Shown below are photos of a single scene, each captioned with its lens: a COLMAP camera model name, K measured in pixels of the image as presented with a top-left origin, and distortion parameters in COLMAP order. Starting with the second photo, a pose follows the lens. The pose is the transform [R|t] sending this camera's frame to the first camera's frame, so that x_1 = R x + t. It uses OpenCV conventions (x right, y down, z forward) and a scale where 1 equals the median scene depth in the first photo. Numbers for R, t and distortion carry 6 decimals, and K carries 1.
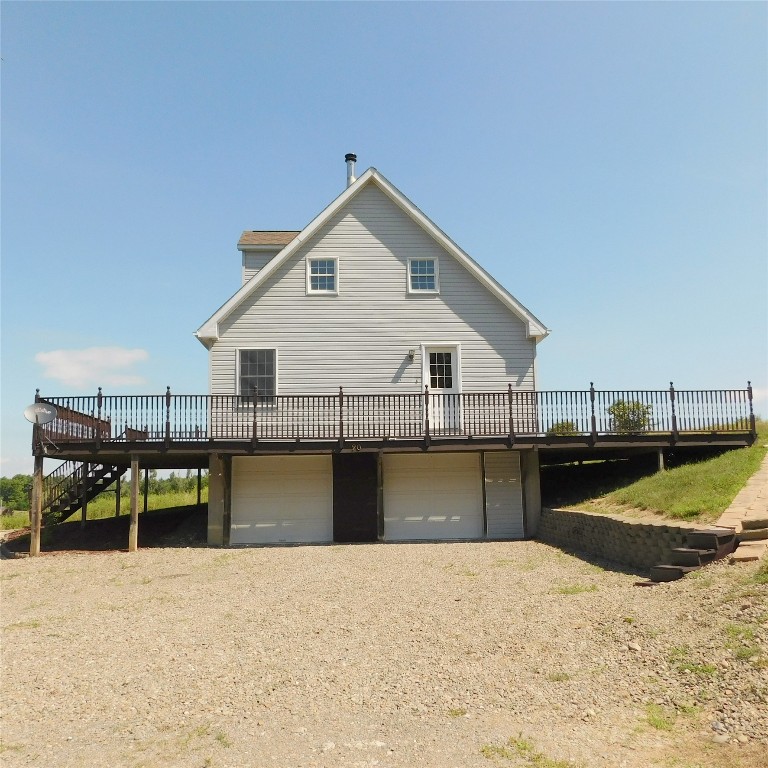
lens RADIAL K [[690.6, 0, 386.8], [0, 690.6, 400.1], [0, 0, 1]] dist [-0.057909, 0.022969]
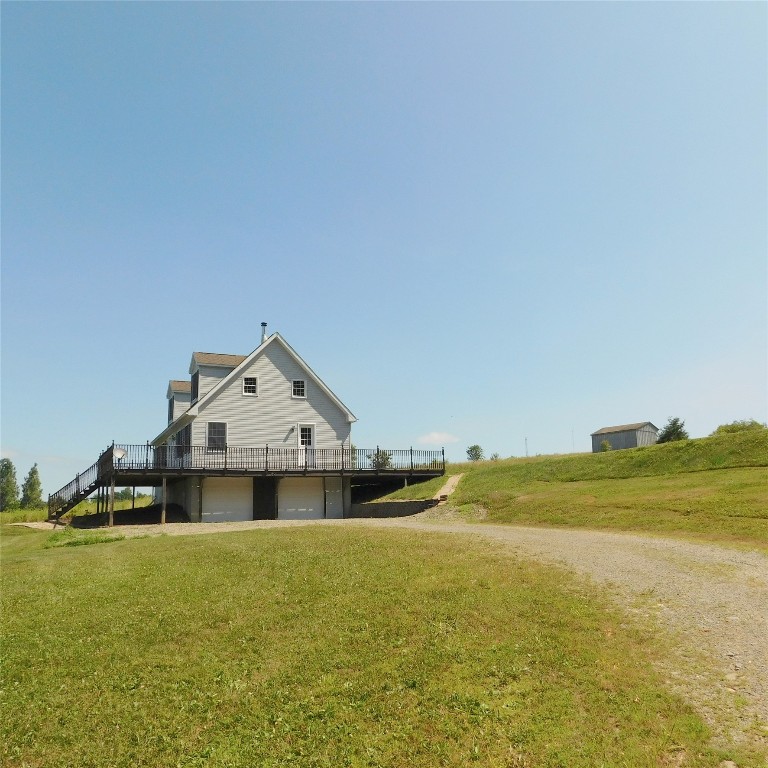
lens RADIAL K [[690.6, 0, 386.8], [0, 690.6, 400.1], [0, 0, 1]] dist [-0.057909, 0.022969]
pose [[0.914250, 0.057710, 0.401019, -0.525720], [-0.037640, 0.997621, -0.057753, -0.042061], [-0.403398, 0.037706, 0.914247, -0.955325]]
